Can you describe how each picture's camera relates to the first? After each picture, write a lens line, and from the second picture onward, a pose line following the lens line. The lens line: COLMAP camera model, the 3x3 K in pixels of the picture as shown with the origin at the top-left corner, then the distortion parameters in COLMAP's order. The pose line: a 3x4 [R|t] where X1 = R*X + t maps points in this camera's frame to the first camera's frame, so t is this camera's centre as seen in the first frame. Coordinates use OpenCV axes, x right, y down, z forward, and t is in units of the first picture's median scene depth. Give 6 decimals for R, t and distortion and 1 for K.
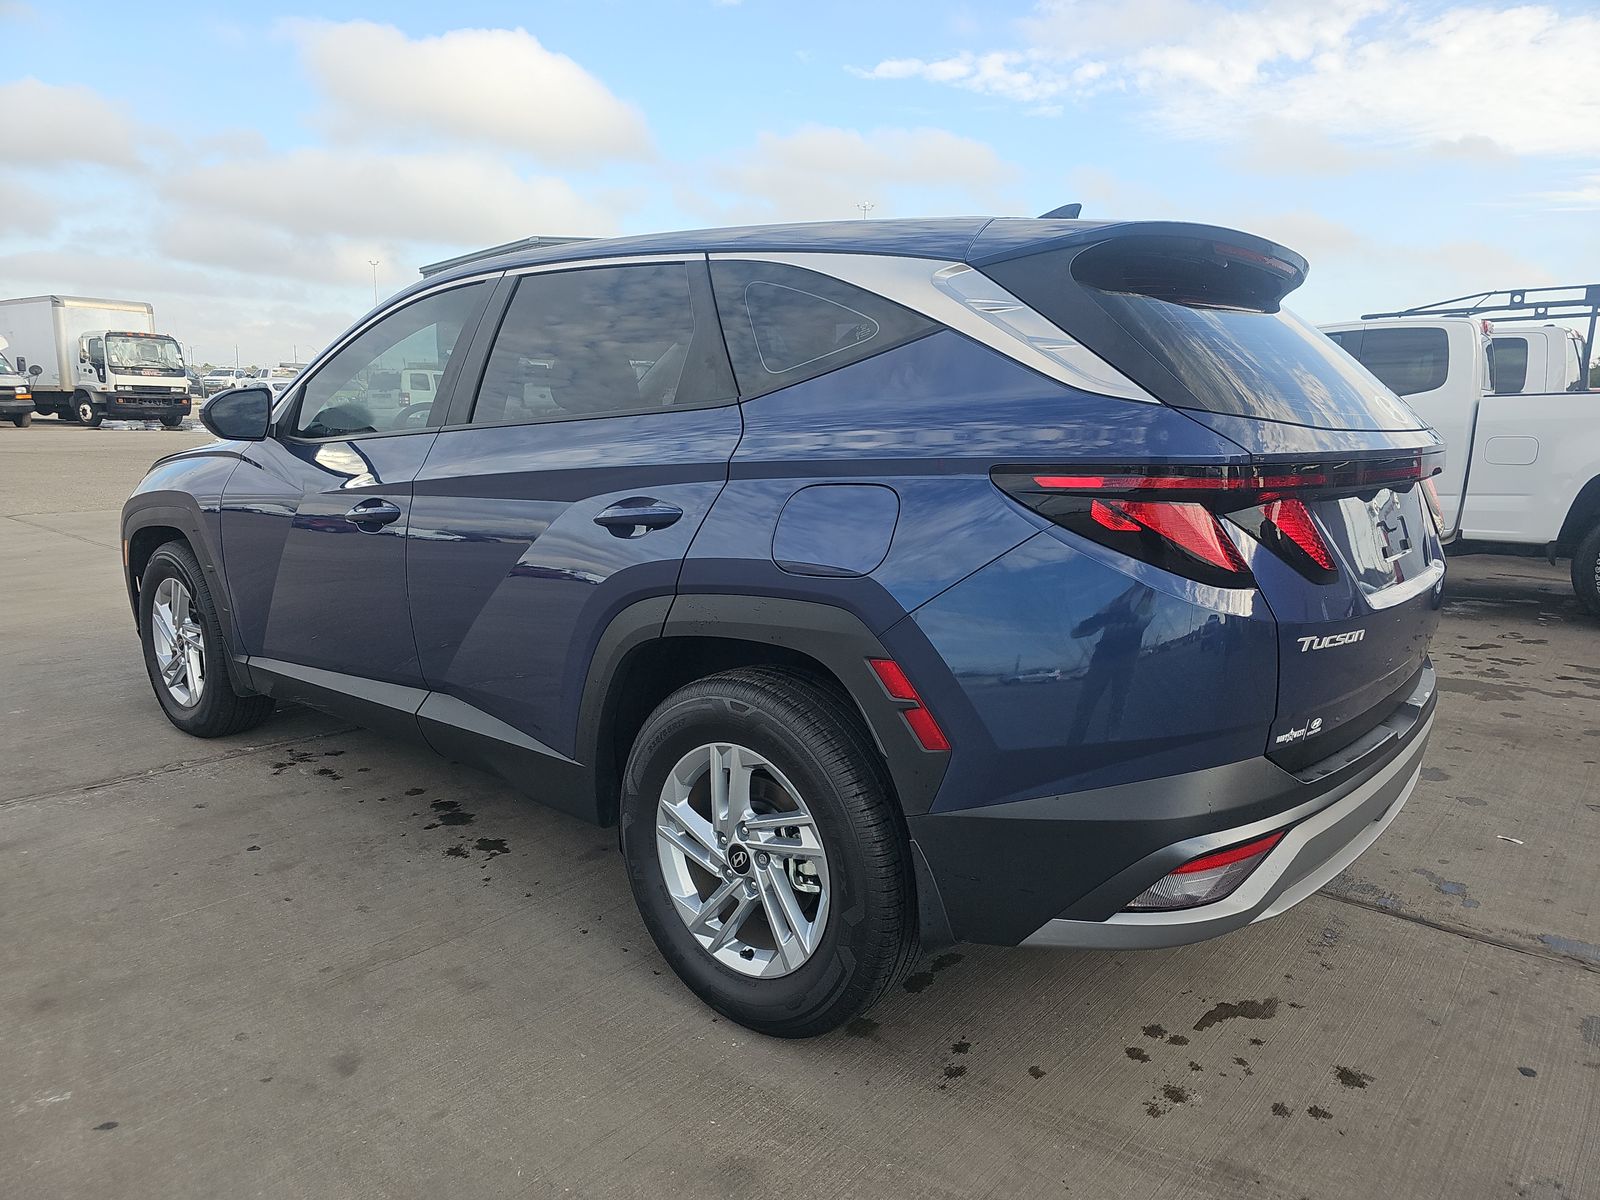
lens RADIAL K [[1075.1, 0, 793.1], [0, 1075.1, 606.6], [0, 0, 1]] dist [-0.000979, -0.009087]
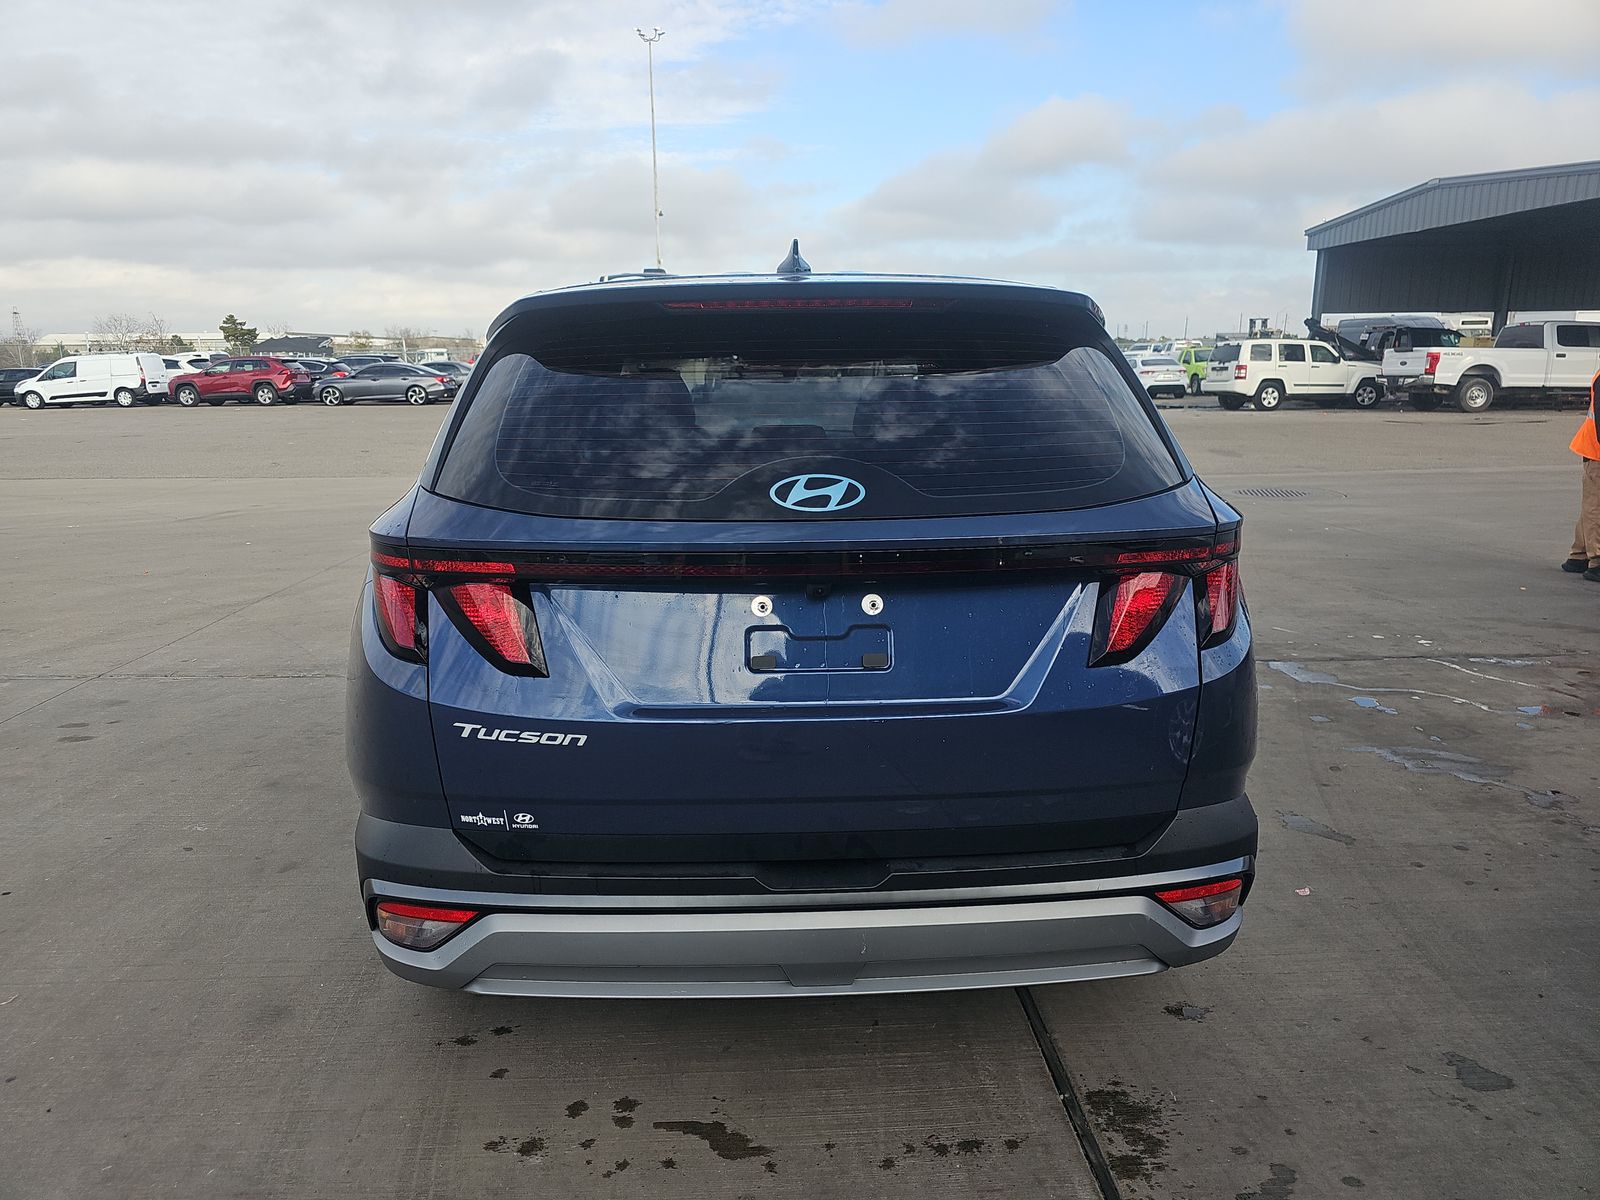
lens RADIAL K [[1075.1, 0, 800.1], [0, 1075.1, 588.9], [0, 0, 1]] dist [-0.000979, -0.009087]
pose [[0.666245, 0.119028, -0.736172, 0.116683], [-0.106166, 0.992264, 0.064352, -0.015970], [0.738137, 0.035282, 0.673728, 0.046332]]
